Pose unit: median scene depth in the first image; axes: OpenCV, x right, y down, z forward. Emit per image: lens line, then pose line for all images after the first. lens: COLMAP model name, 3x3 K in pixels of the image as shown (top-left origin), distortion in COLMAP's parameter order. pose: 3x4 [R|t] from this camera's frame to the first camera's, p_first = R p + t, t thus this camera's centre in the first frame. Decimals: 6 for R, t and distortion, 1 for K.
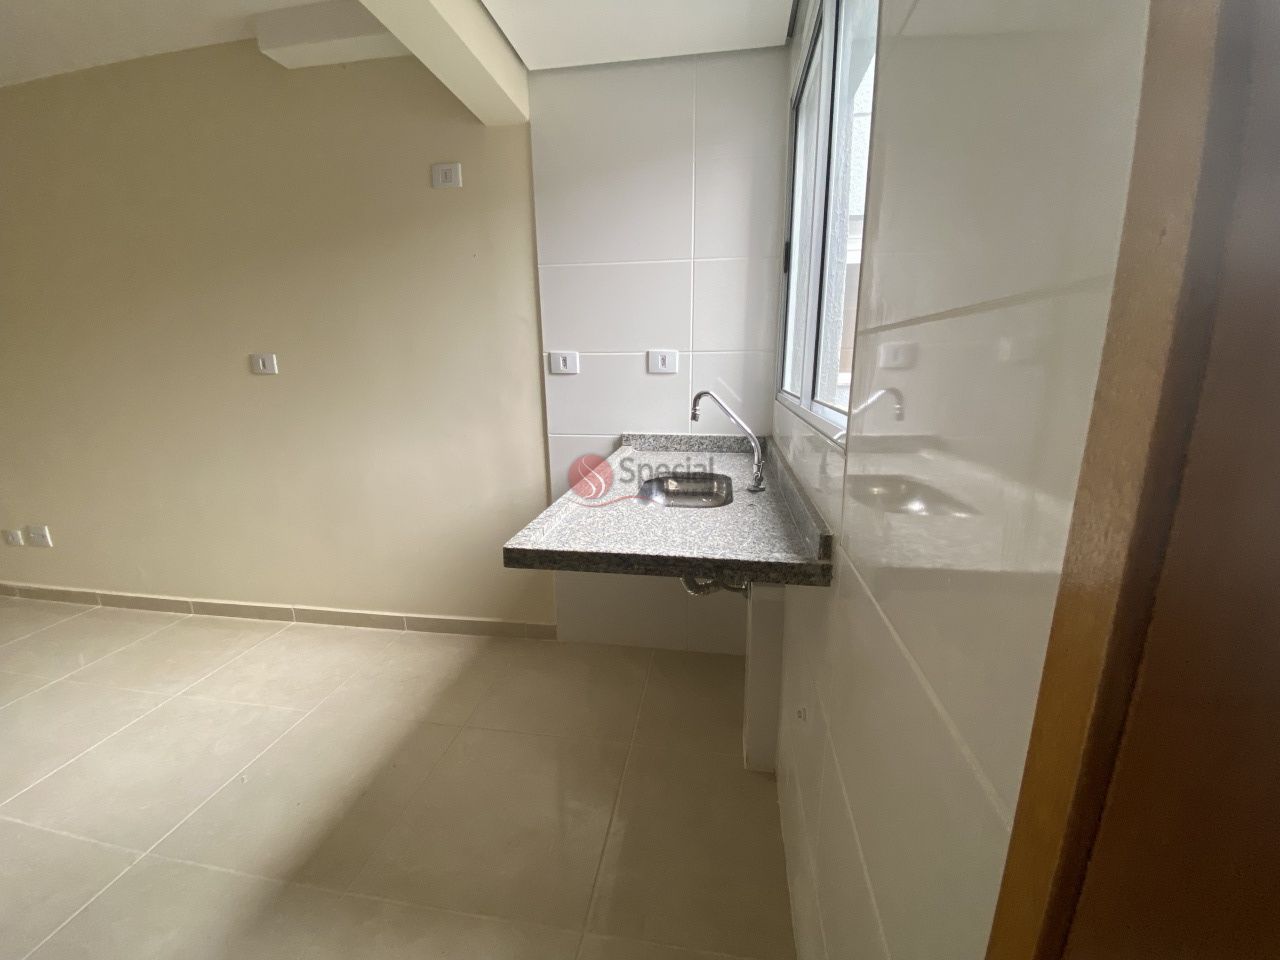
lens RADIAL K [[515.8, 0, 636.2], [0, 515.8, 481.9], [0, 0, 1]] dist [0.013817, -0.017528]
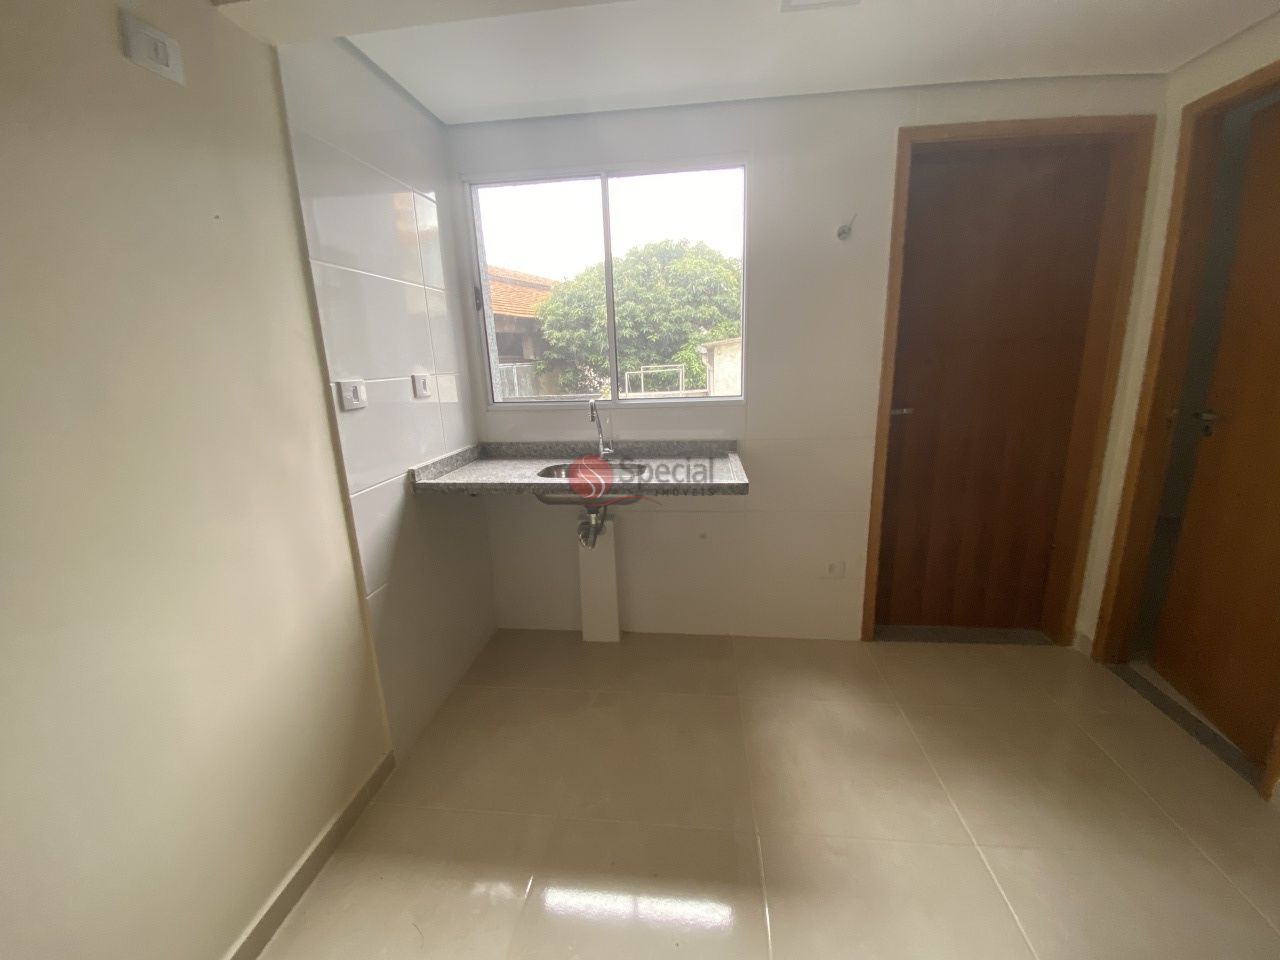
lens RADIAL K [[522.2, 0, 636.2], [0, 522.2, 480.5], [0, 0, 1]] dist [-0.001776, 0.000063]
pose [[-0.037965, -0.224833, 0.973657, -0.928802], [0.256780, 0.939446, 0.226946, -0.183190], [-0.965724, 0.258632, 0.022066, 0.630852]]
